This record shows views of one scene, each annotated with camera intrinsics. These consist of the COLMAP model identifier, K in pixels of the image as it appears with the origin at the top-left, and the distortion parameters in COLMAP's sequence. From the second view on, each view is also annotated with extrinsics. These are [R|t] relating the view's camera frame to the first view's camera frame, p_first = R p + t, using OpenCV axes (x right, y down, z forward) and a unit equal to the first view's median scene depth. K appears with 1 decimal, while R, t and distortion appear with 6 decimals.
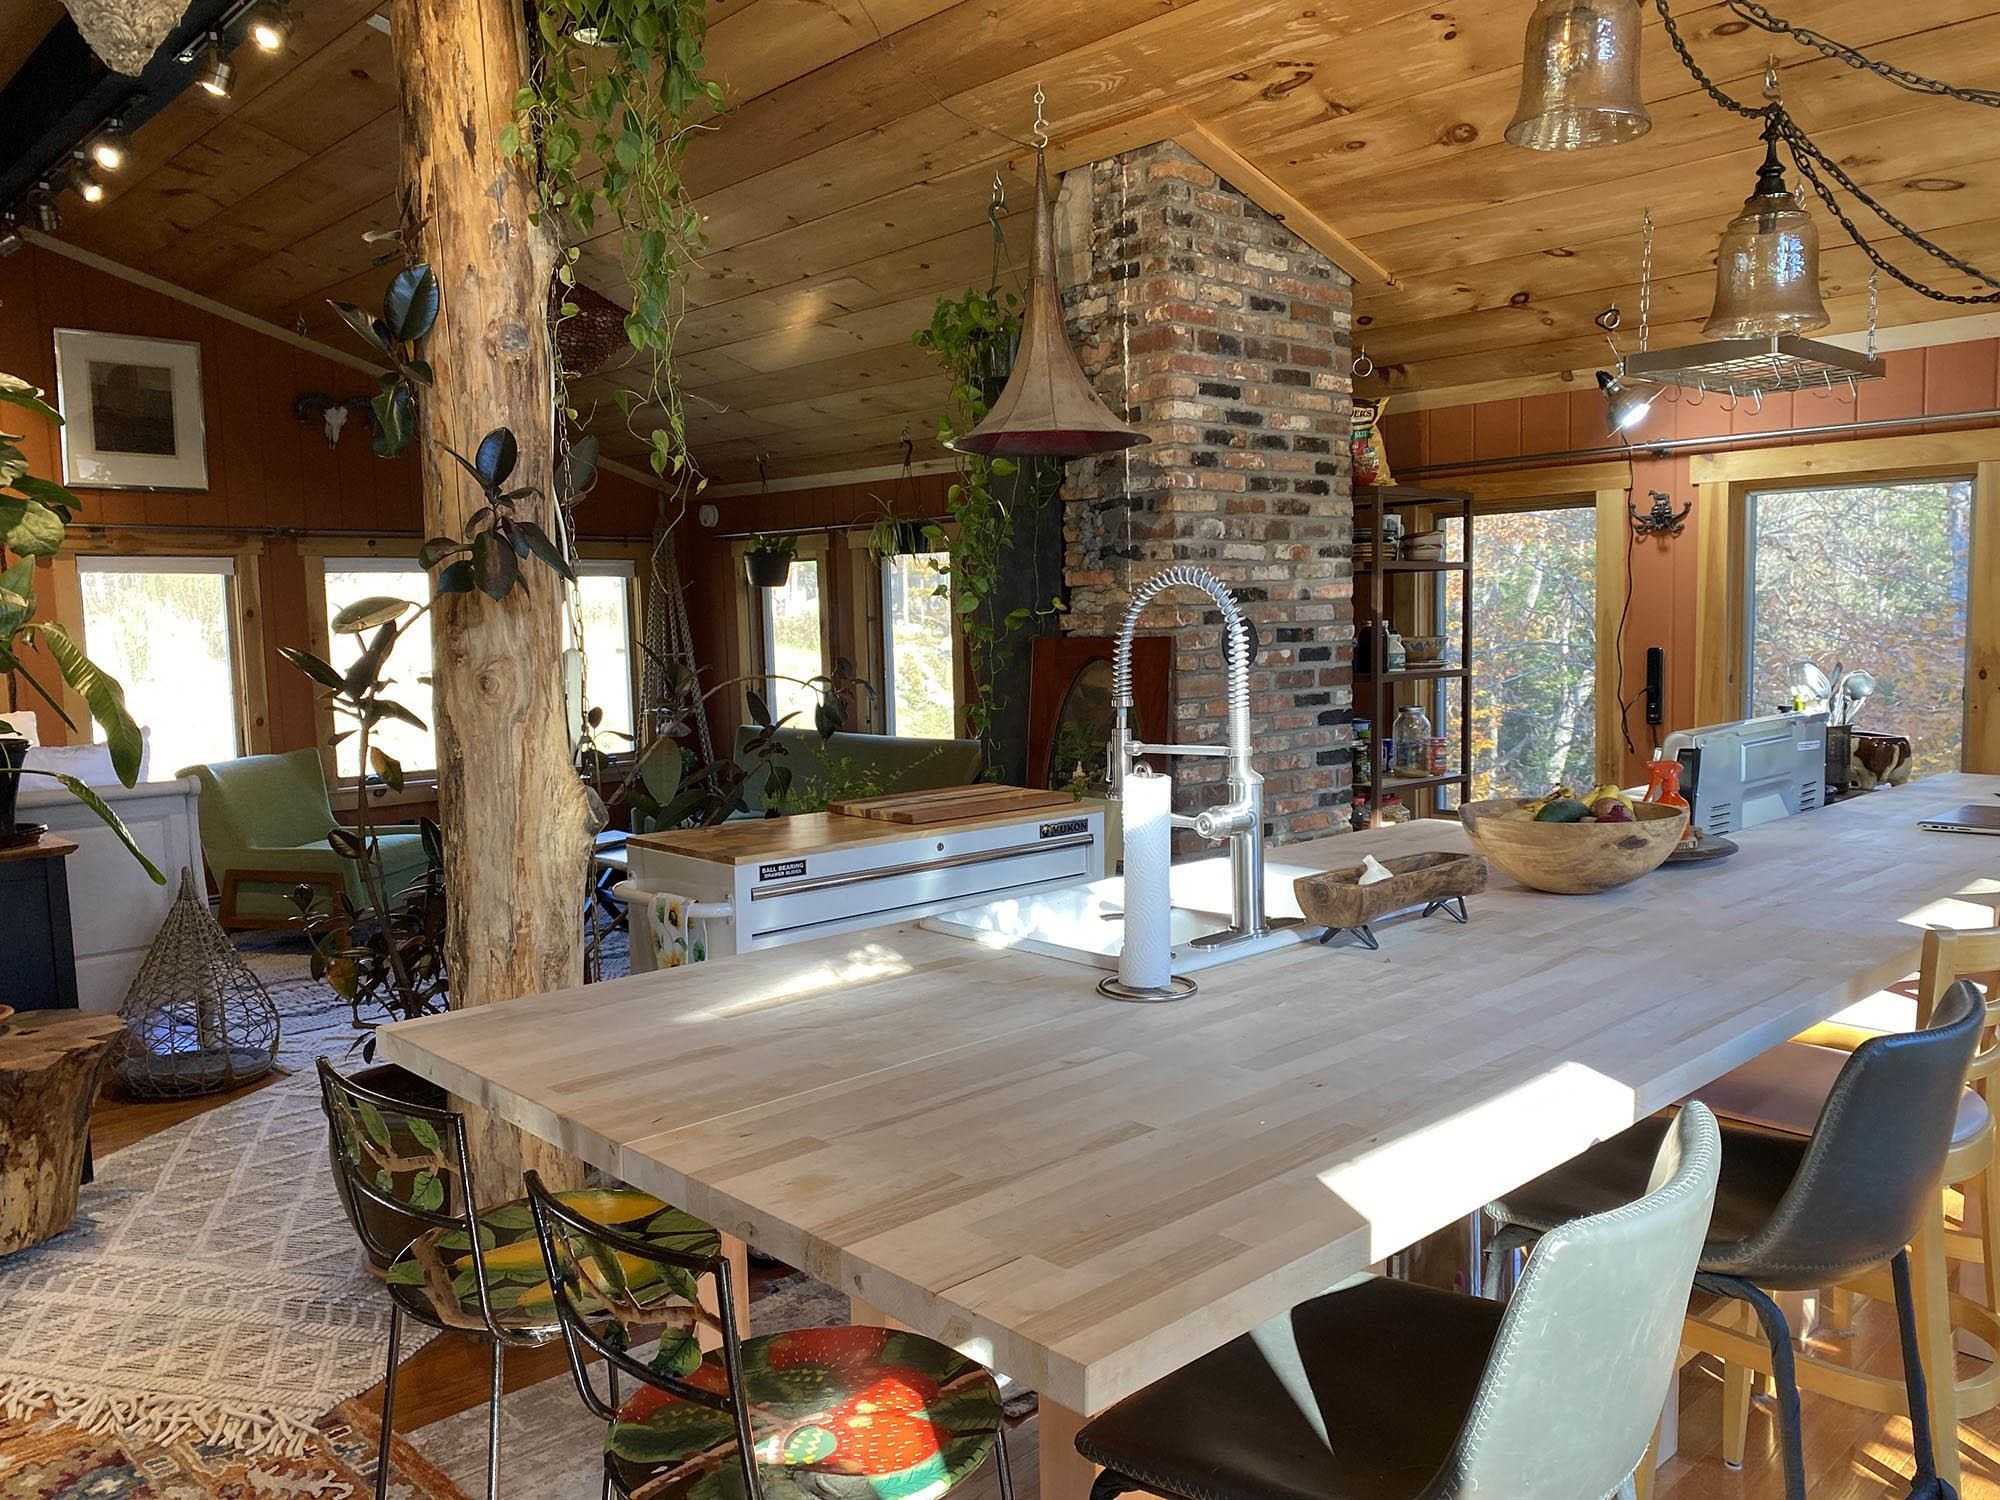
lens RADIAL K [[1526.8, 0, 1010.7], [0, 1526.8, 741.8], [0, 0, 1]] dist [0.031559, -0.001107]
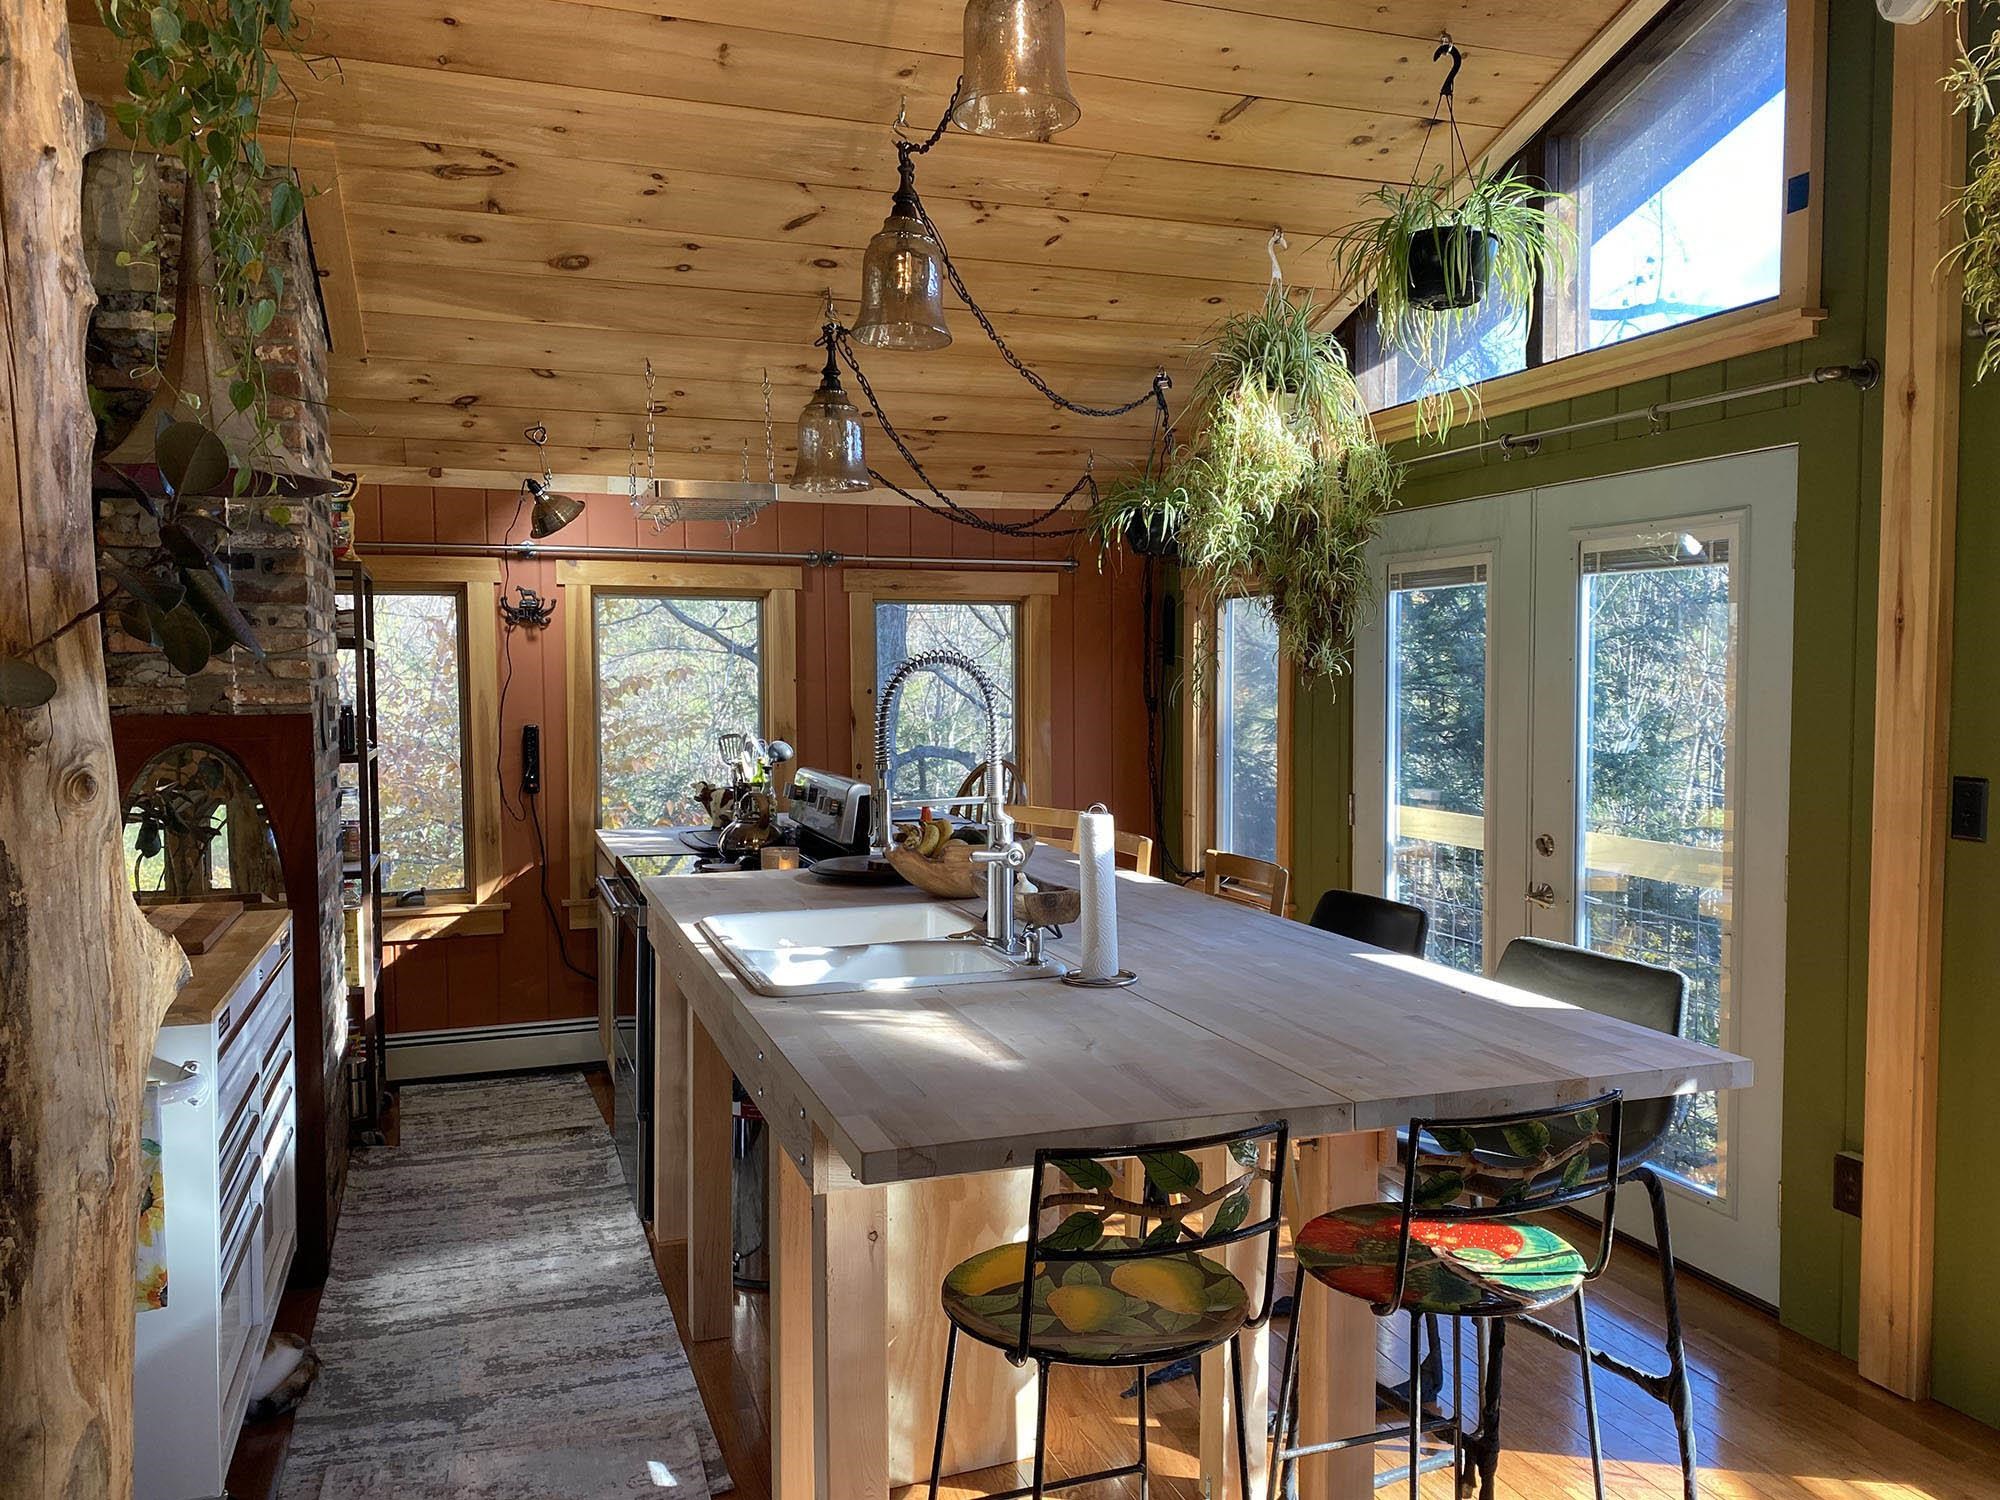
lens RADIAL K [[1526.8, 0, 1010.7], [0, 1526.8, 741.8], [0, 0, 1]] dist [0.031559, -0.001107]
pose [[0.409816, -0.019323, 0.911963, -0.622875], [0.070082, 0.997487, -0.010358, -0.017261], [-0.909472, 0.068157, 0.410141, 0.293226]]
